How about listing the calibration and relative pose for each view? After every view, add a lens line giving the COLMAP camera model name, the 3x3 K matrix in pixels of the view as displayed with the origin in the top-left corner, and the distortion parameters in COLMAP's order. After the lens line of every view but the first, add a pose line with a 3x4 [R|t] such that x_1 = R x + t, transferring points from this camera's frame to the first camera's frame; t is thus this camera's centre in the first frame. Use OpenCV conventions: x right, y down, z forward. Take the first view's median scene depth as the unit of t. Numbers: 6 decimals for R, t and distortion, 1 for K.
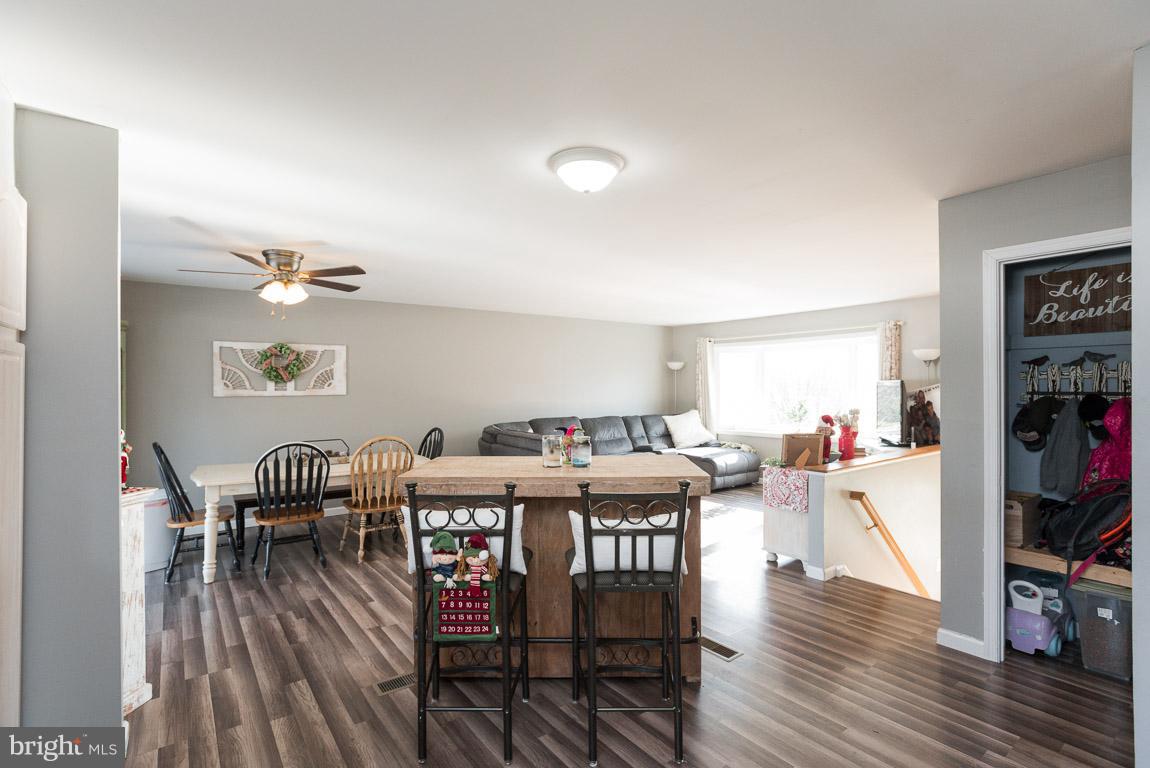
lens RADIAL K [[556.0, 0, 576.0], [0, 556.0, 383.6], [0, 0, 1]] dist [-0.002732, 0.012797]
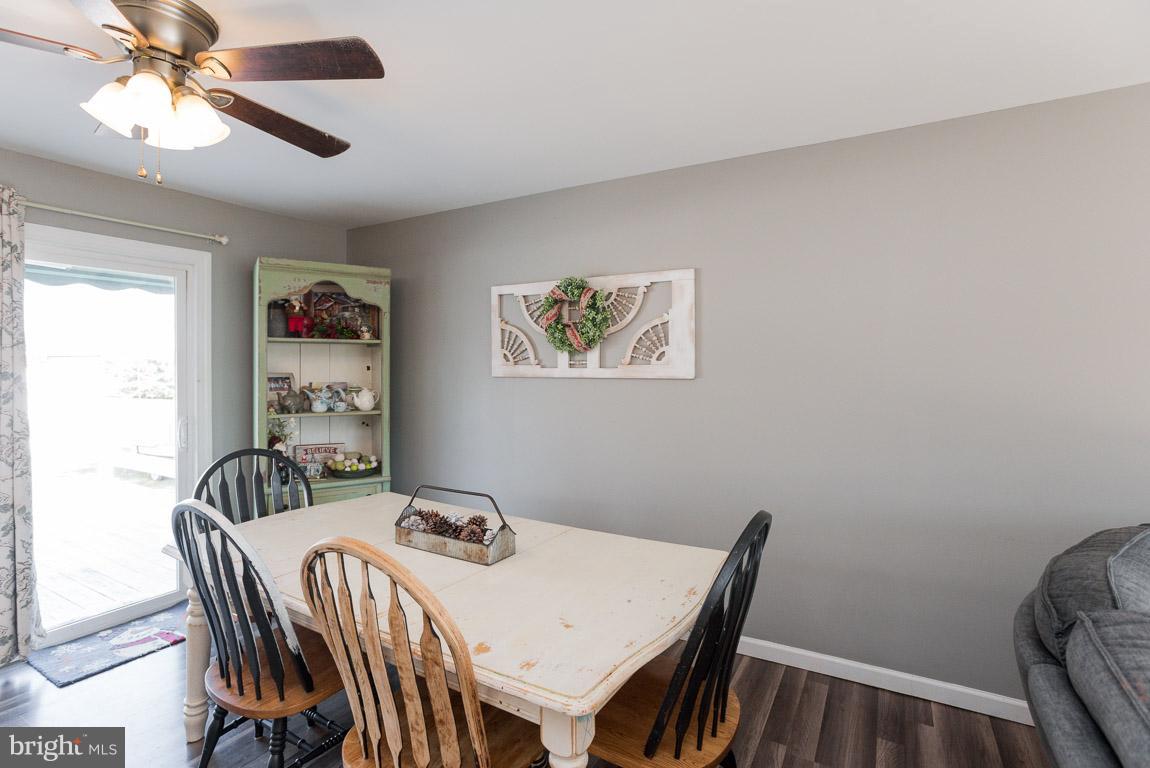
lens RADIAL K [[556.0, 0, 586.9], [0, 556.0, 384.9], [0, 0, 1]] dist [-0.002732, 0.012797]
pose [[0.409285, 0.027384, -0.911996, -0.041611], [-0.002420, 0.999579, 0.028927, 0.013466], [0.912403, -0.009632, 0.409179, 0.785815]]
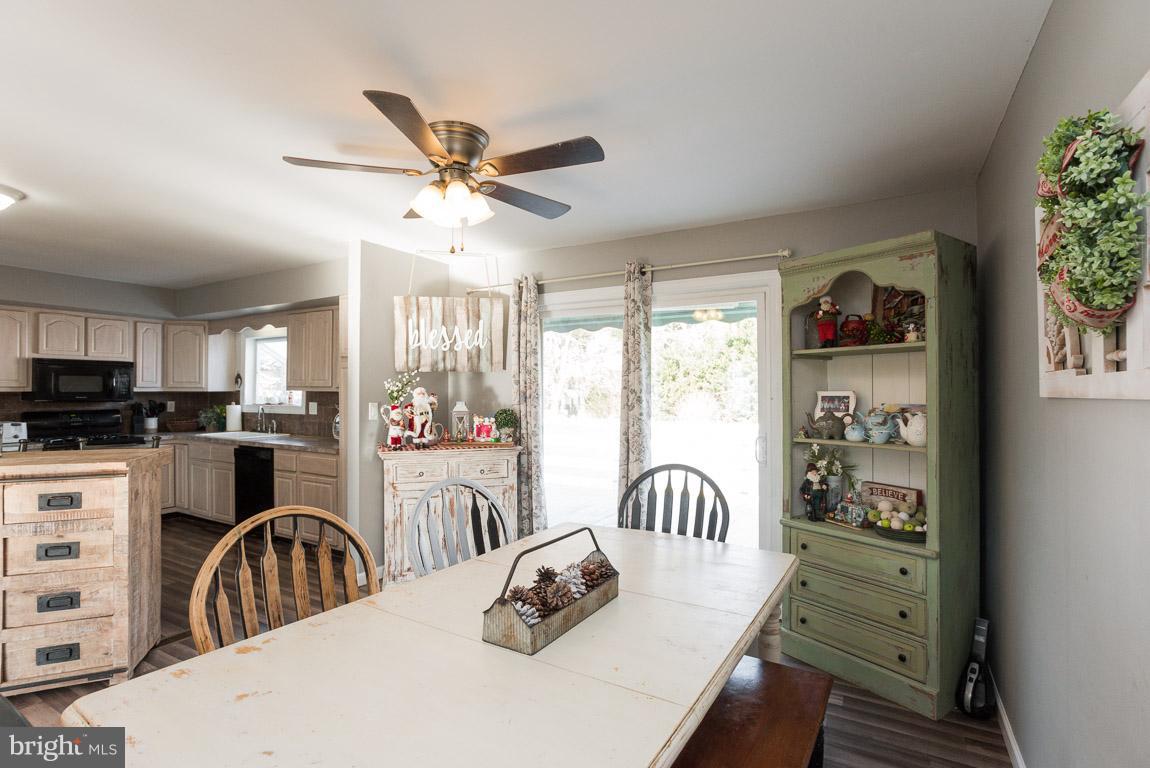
lens RADIAL K [[556.0, 0, 554.6], [0, 556.0, 385.5], [0, 0, 1]] dist [-0.002732, 0.012797]
pose [[-0.931804, 0.003023, -0.362950, -0.334432], [0.005313, 0.999972, -0.005310, 0.015358], [0.362924, -0.006876, -0.931793, 1.153471]]
